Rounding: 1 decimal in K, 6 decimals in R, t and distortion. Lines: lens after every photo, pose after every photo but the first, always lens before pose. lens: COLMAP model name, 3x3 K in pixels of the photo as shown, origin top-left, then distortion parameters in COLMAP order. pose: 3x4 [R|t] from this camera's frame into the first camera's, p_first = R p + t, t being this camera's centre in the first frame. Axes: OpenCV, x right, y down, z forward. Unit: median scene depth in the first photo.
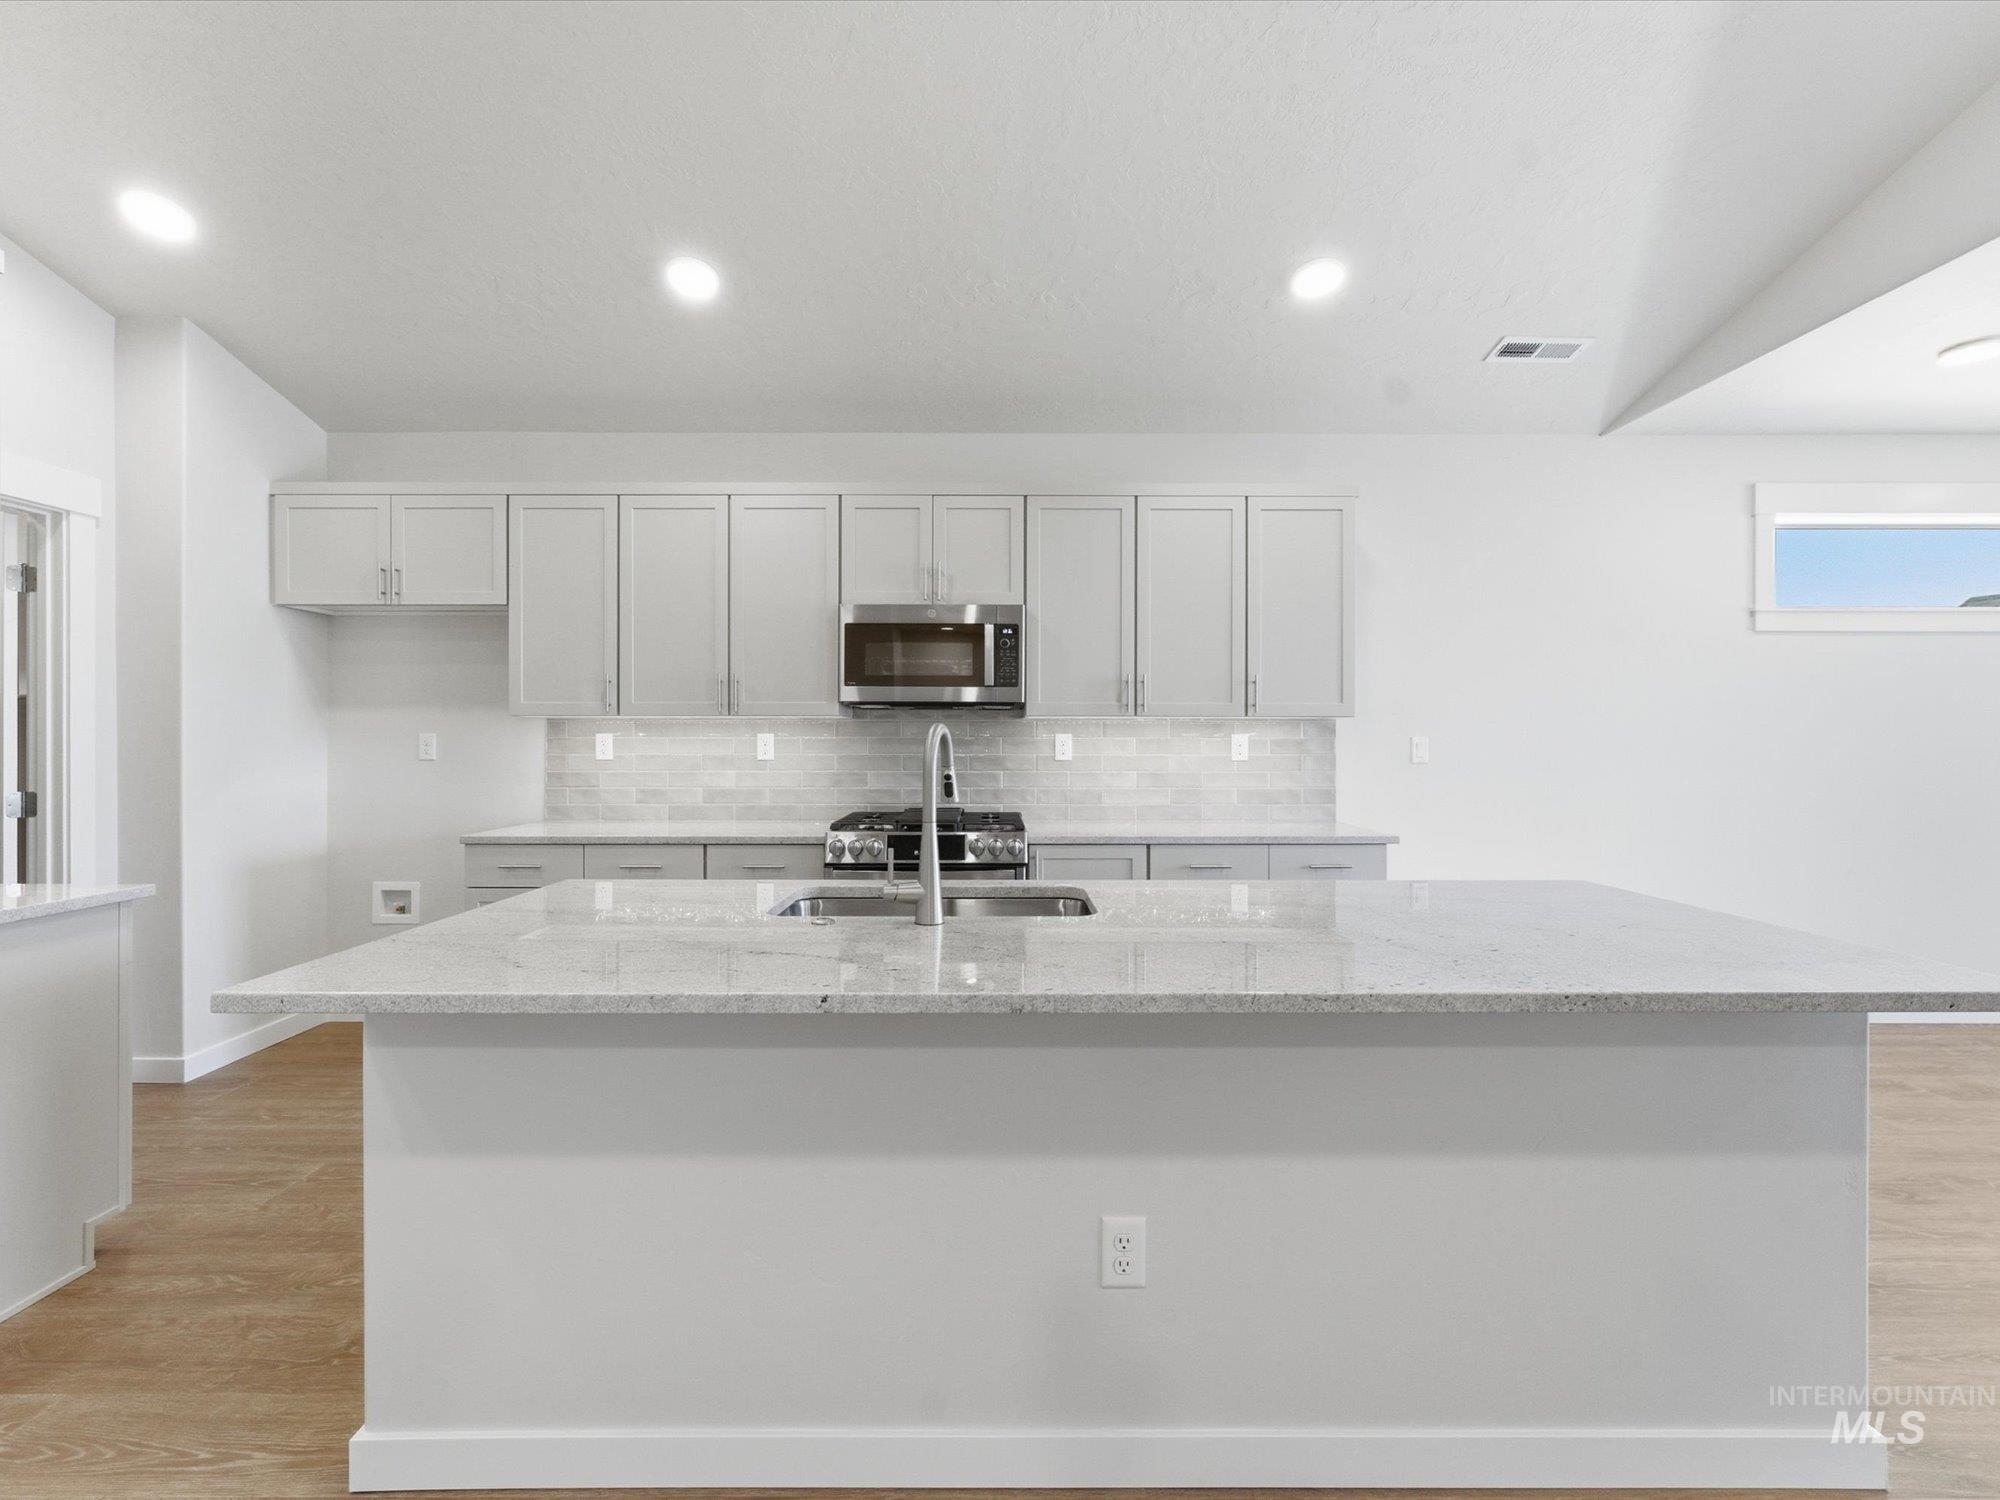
lens RADIAL K [[929.5, 0, 997.9], [0, 929.5, 734.0], [0, 0, 1]] dist [-0.000869, -0.000300]
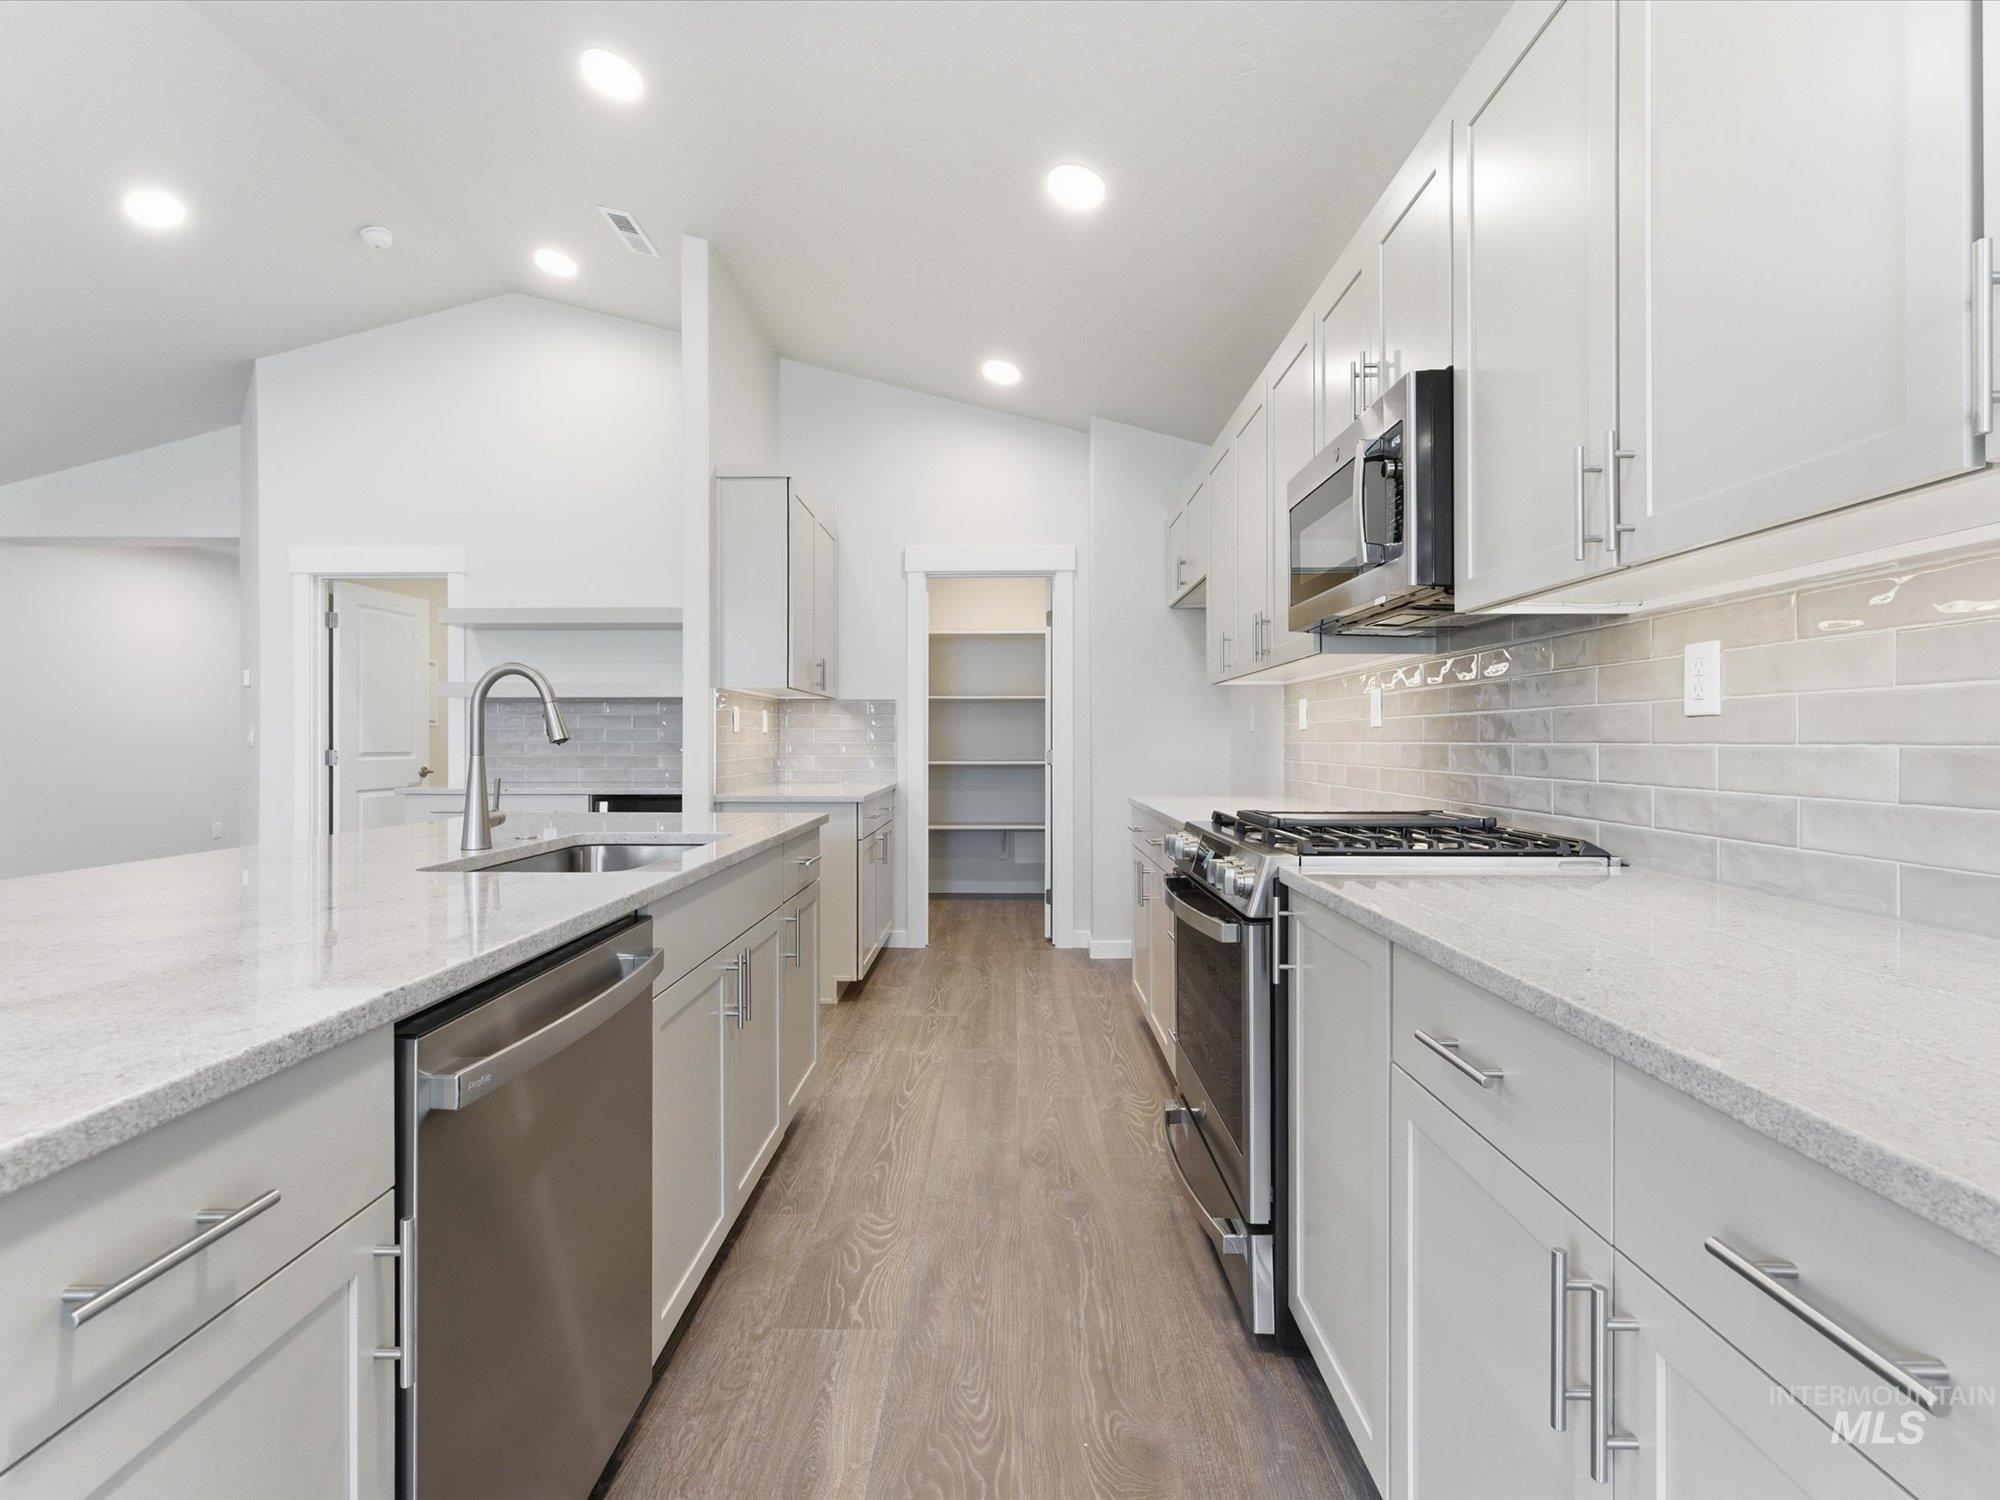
lens RADIAL K [[929.5, 0, 997.9], [0, 929.5, 734.0], [0, 0, 1]] dist [-0.000869, -0.000300]
pose [[-0.022635, -0.007794, -0.999713, 0.451729], [0.001464, 0.999968, -0.007829, 0.039722], [0.999743, -0.001641, -0.022623, 0.757301]]
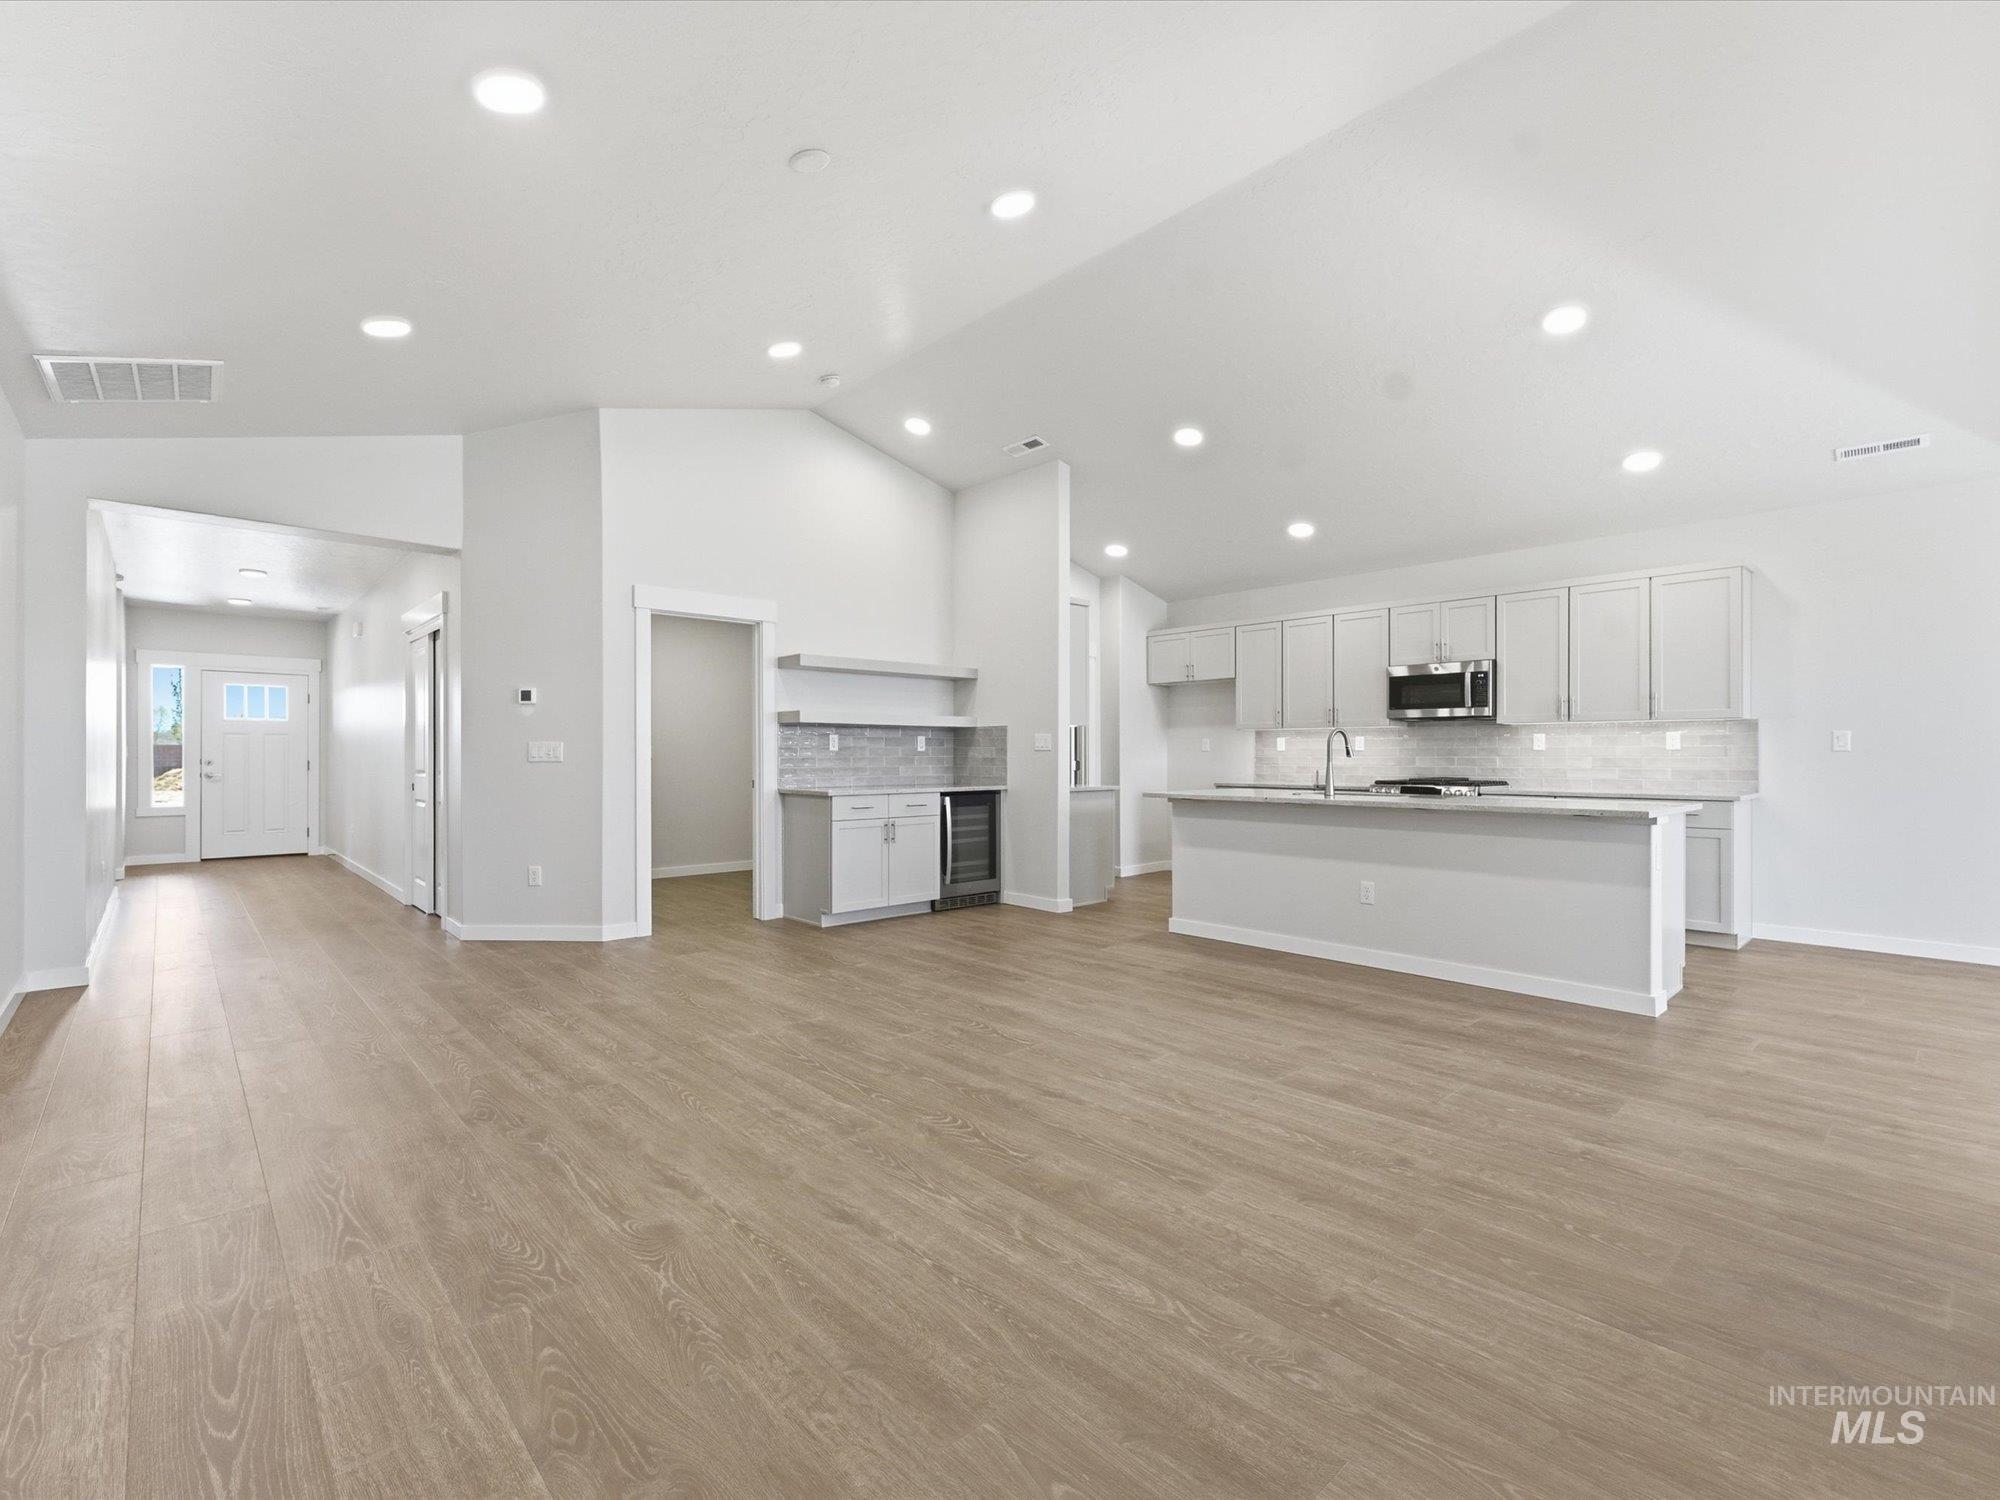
lens RADIAL K [[884.4, 0, 1000.0], [0, 884.4, 750.0], [0, 0, 1]] dist [-0.001321, -0.000472]
pose [[0.677911, -0.004395, -0.735131, 0.583727], [0.001138, 0.999987, -0.004928, 0.035890], [0.735143, 0.002504, 0.677907, -0.757653]]
